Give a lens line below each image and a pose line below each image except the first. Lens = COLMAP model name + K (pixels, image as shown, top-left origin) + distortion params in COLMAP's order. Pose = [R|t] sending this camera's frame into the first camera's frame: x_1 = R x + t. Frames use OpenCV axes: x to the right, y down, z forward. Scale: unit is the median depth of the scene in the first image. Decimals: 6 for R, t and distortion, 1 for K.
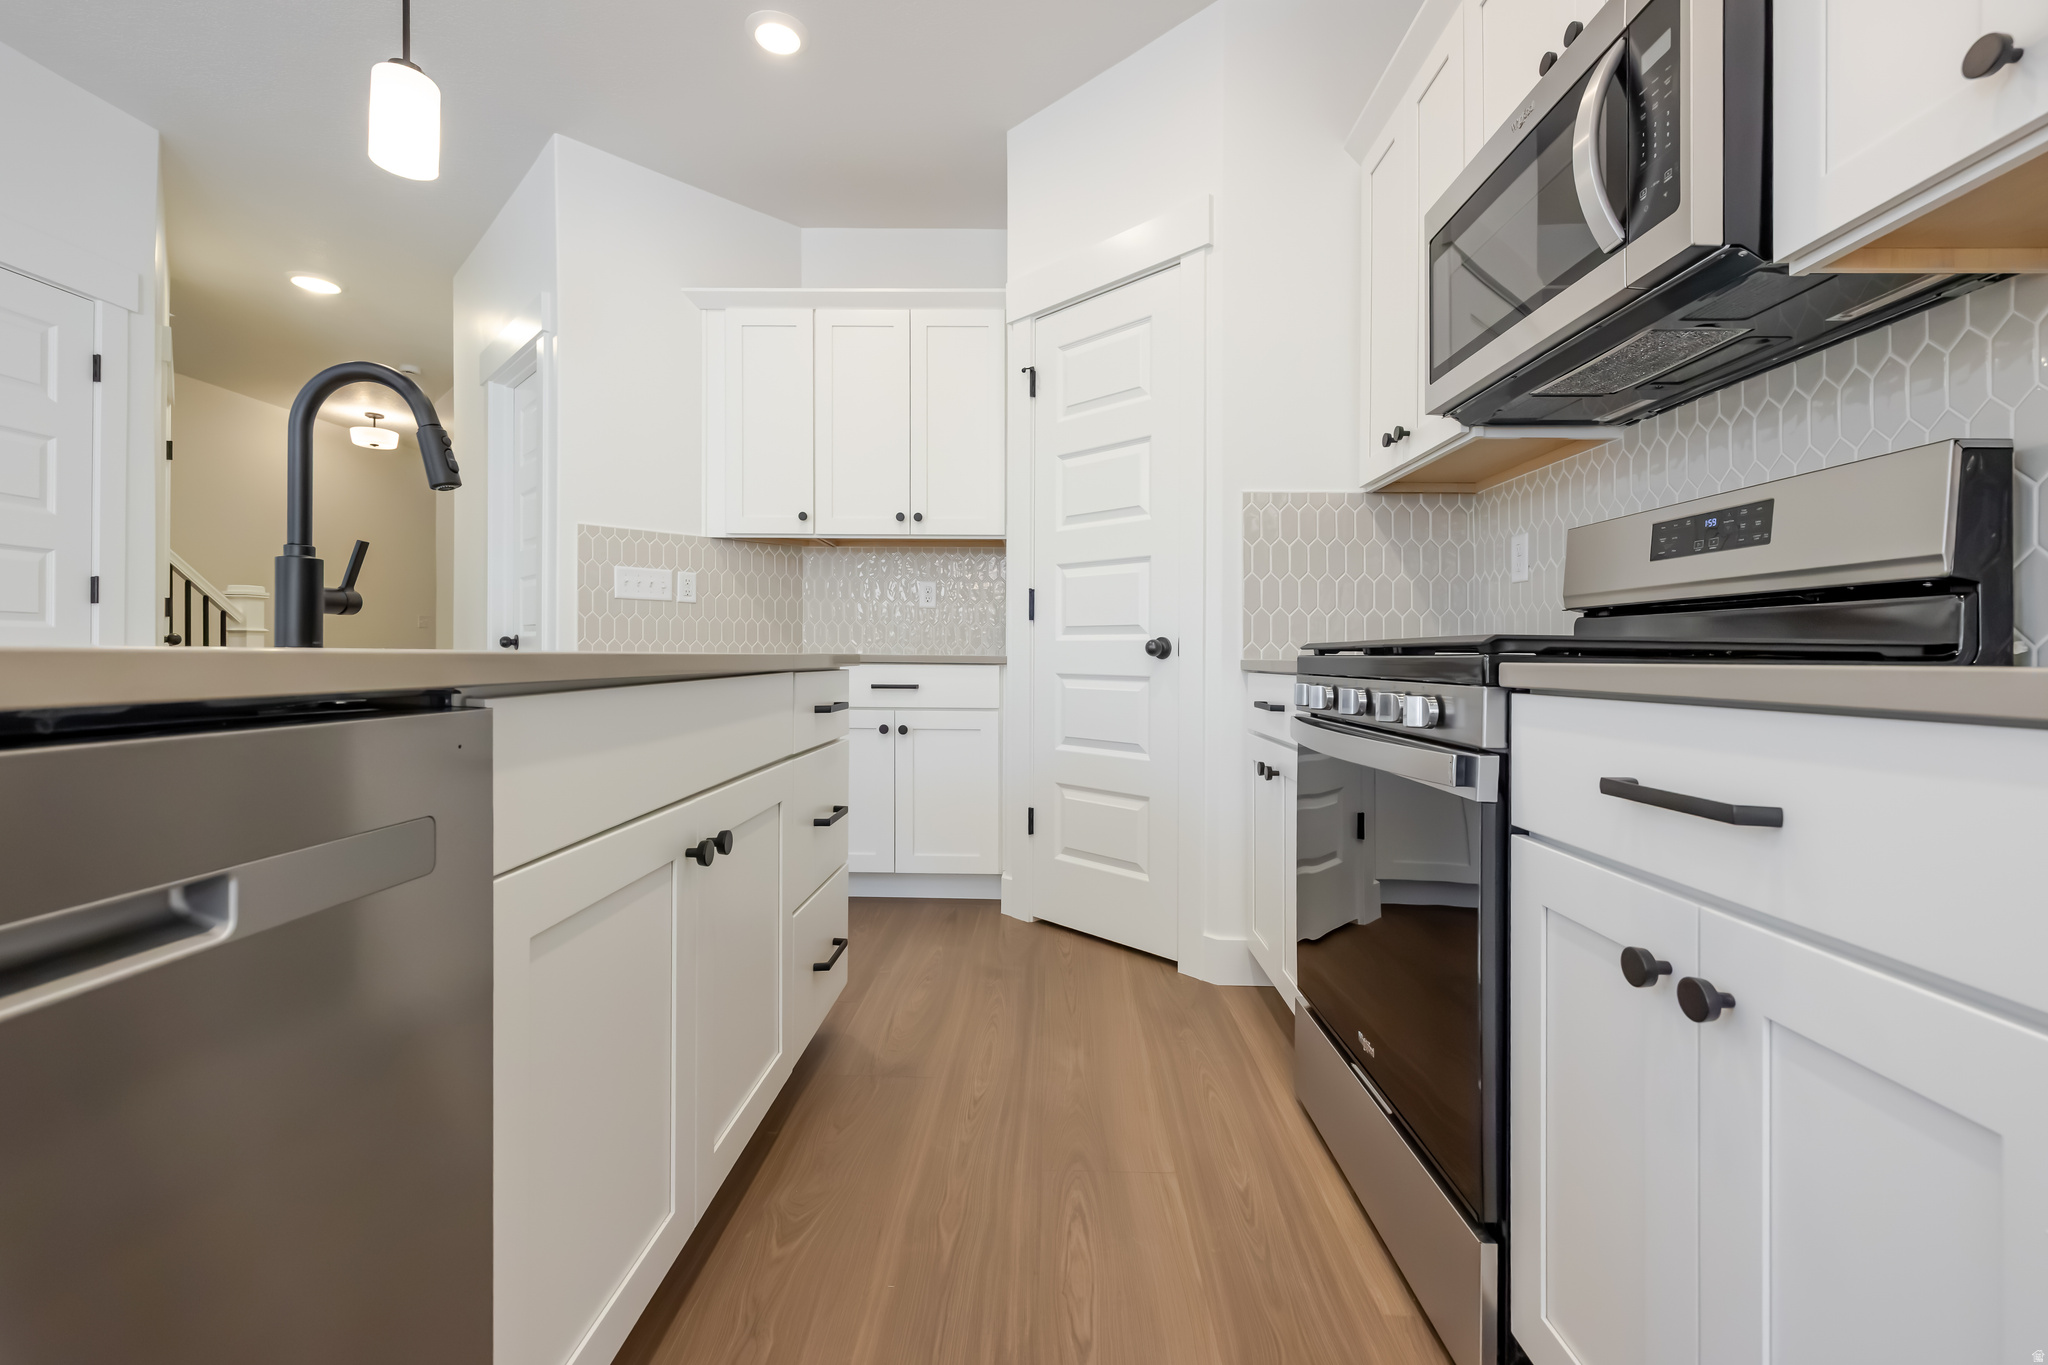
lens RADIAL K [[885.2, 0, 1022.3], [0, 885.2, 647.9], [0, 0, 1]] dist [0.002569, 0.000193]
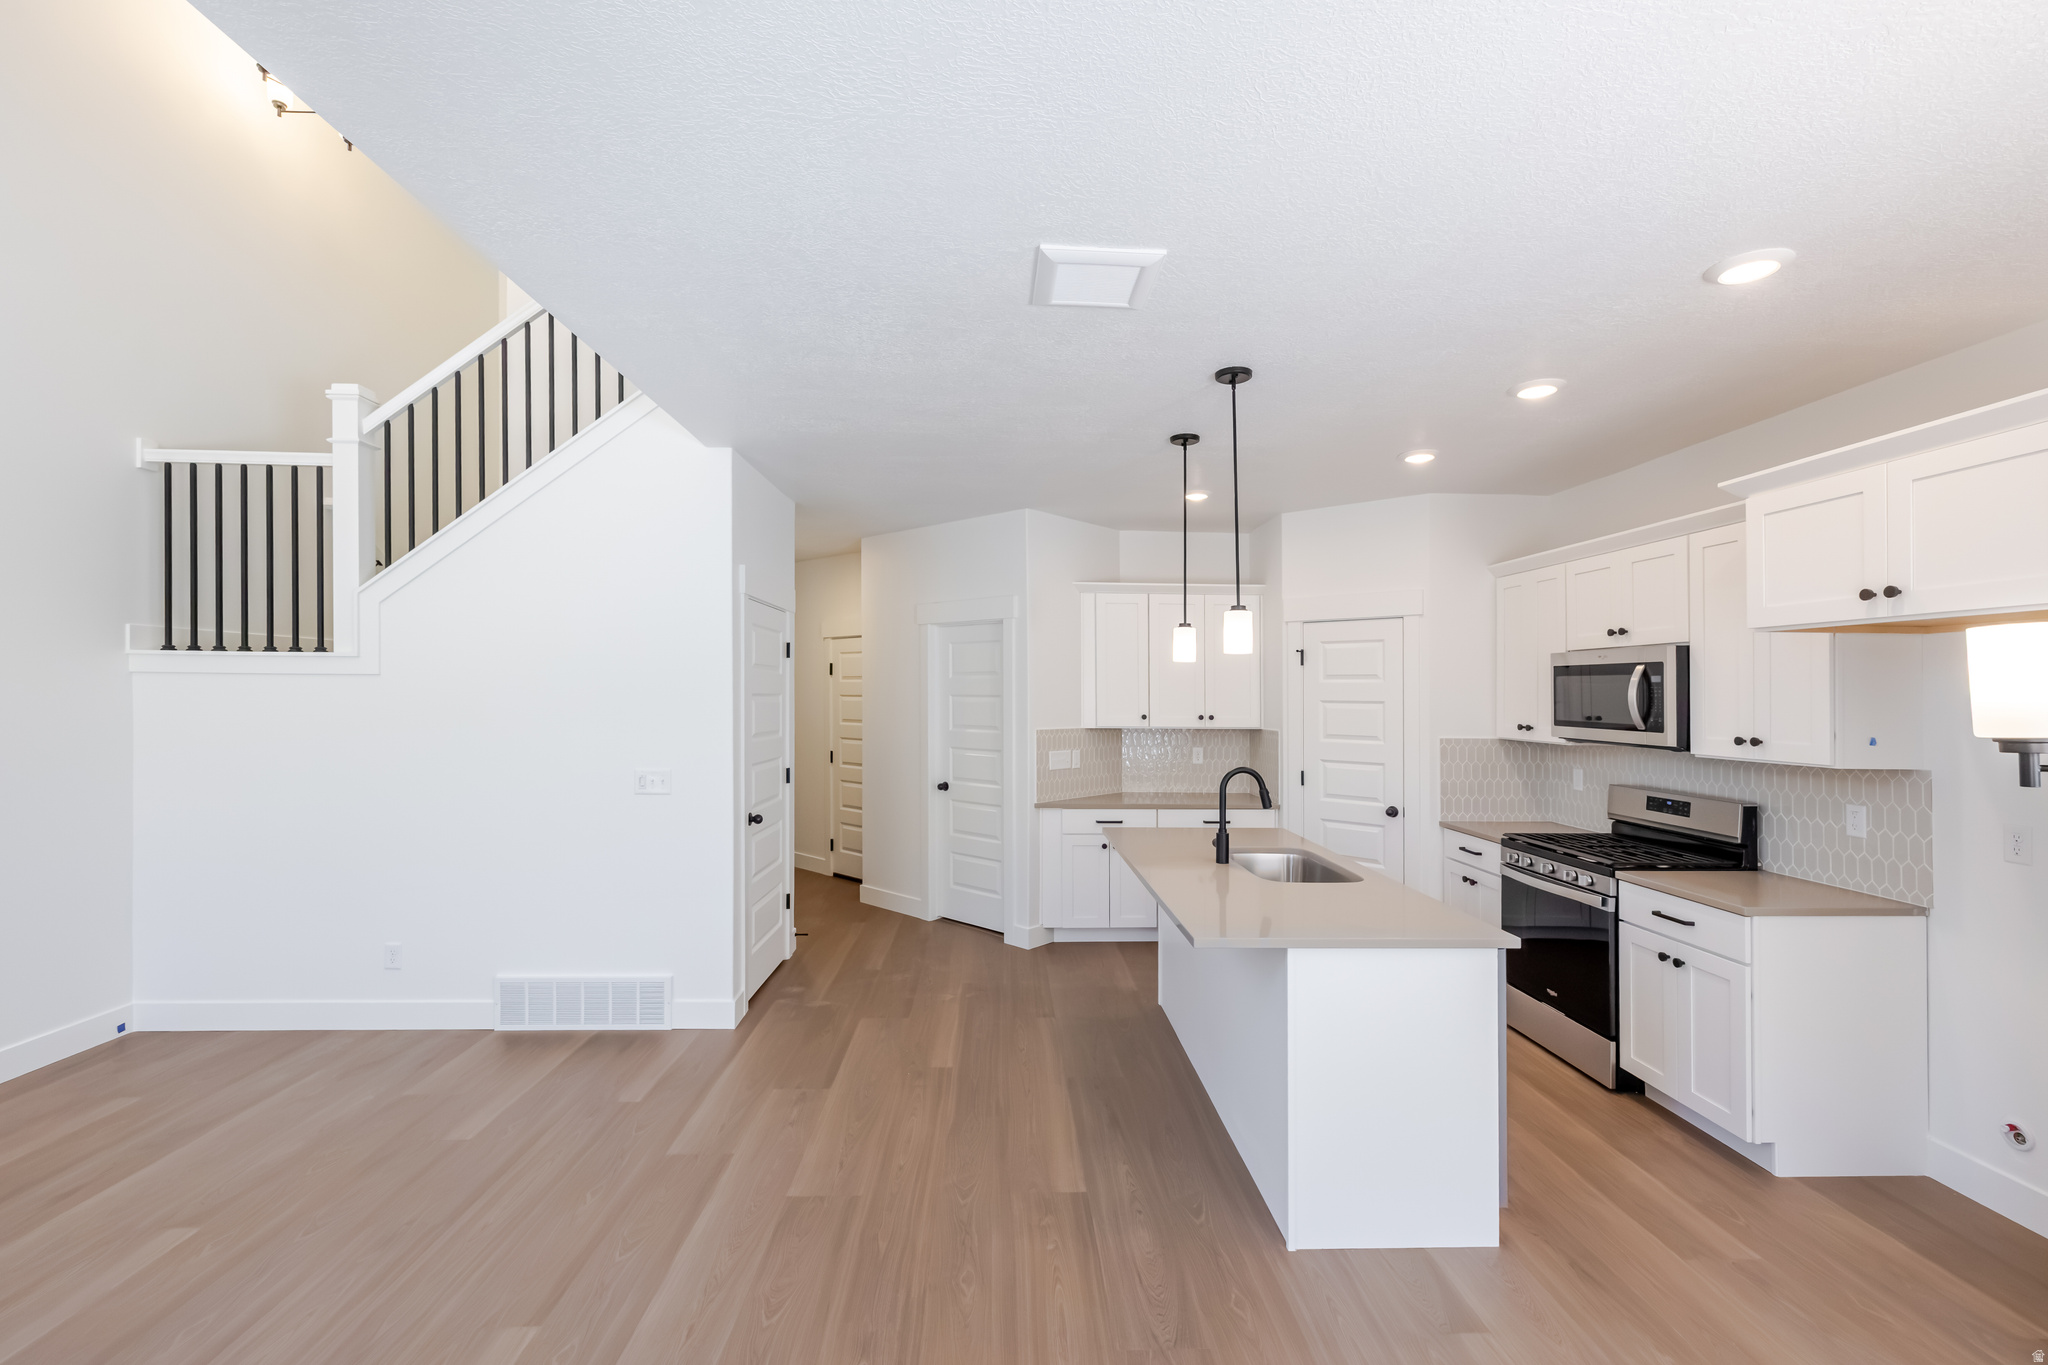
lens RADIAL K [[876.5, 0, 1028.2], [0, 876.5, 689.3], [0, 0, 1]] dist [0.000795, 0.000257]
pose [[0.997961, 0.002288, 0.063789, -0.832590], [-0.002397, 0.999996, 0.001629, -0.293486], [-0.063785, -0.001779, 0.997962, -0.956094]]
